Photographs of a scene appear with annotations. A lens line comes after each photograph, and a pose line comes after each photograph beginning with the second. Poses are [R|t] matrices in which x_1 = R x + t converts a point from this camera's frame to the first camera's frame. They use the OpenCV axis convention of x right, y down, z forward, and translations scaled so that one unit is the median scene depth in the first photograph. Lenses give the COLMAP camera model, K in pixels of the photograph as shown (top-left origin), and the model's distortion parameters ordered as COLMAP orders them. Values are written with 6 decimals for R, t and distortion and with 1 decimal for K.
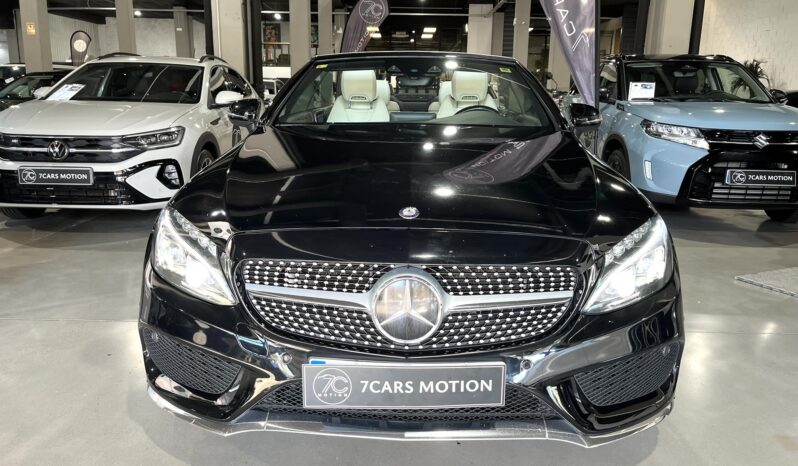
lens RADIAL K [[626.9, 0, 399.0], [0, 626.9, 233.0], [0, 0, 1]] dist [0.053807, -0.078140]
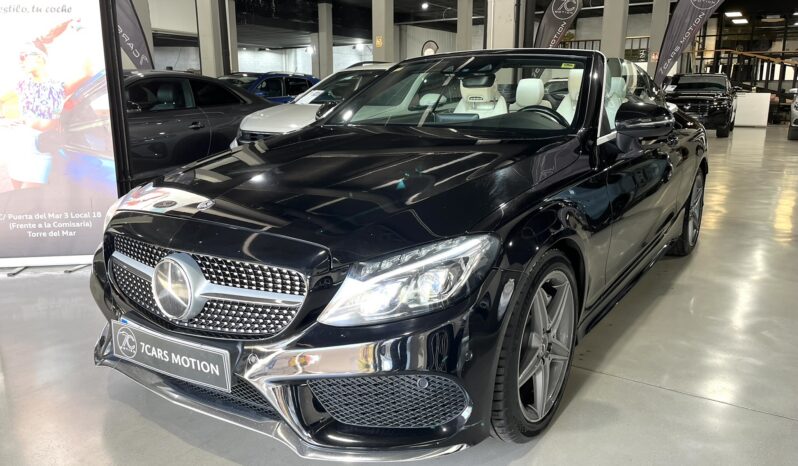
lens RADIAL K [[626.9, 0, 399.0], [0, 626.9, 233.0], [0, 0, 1]] dist [0.053807, -0.078140]
pose [[0.833153, 0.102281, -0.543503, 0.949162], [-0.100704, 0.994377, 0.032758, -0.056342], [0.543797, 0.027441, 0.838768, 0.255174]]
